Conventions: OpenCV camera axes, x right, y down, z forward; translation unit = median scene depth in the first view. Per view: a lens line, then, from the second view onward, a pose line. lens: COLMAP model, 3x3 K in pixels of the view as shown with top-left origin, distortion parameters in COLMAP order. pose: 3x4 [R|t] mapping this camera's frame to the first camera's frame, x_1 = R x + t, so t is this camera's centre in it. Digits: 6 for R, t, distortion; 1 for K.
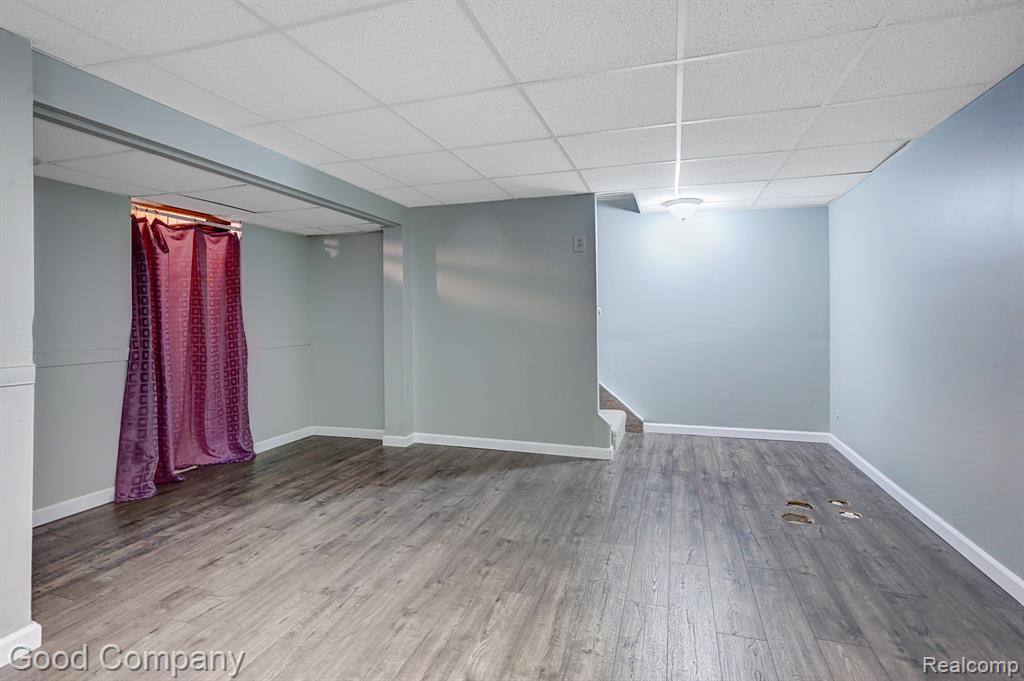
lens RADIAL K [[488.1, 0, 512.3], [0, 488.1, 323.5], [0, 0, 1]] dist [-0.000811, -0.000005]
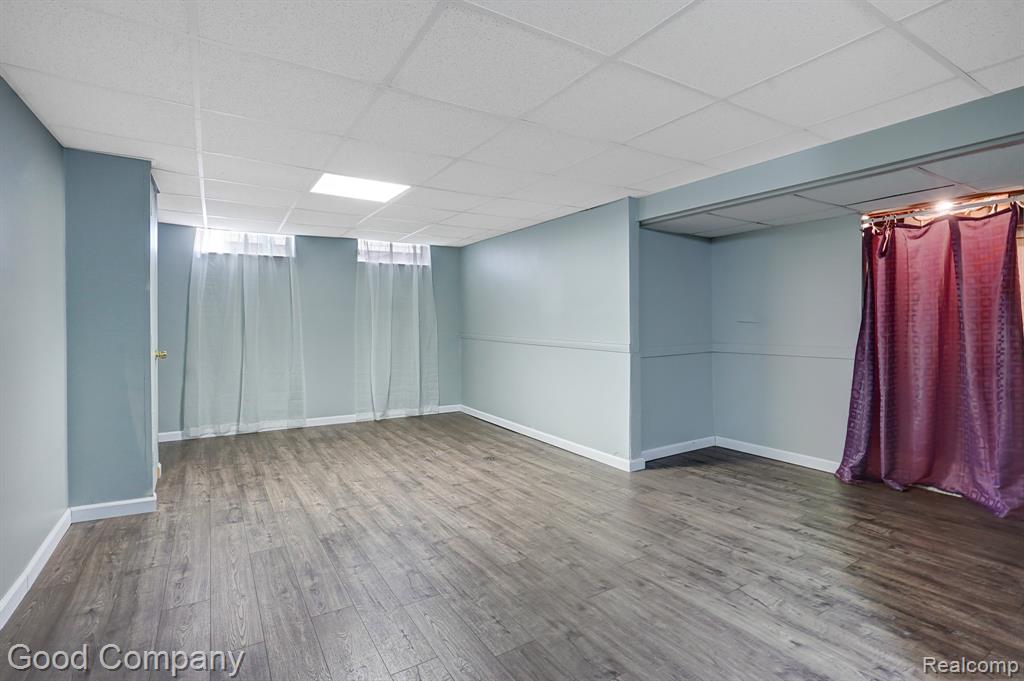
lens RADIAL K [[488.1, 0, 512.3], [0, 488.1, 323.5], [0, 0, 1]] dist [-0.000811, -0.000005]
pose [[-0.639201, 0.008025, -0.768998, 0.673682], [0.000132, 0.999947, 0.010326, -0.018438], [0.769039, 0.006499, -0.639168, 1.287576]]
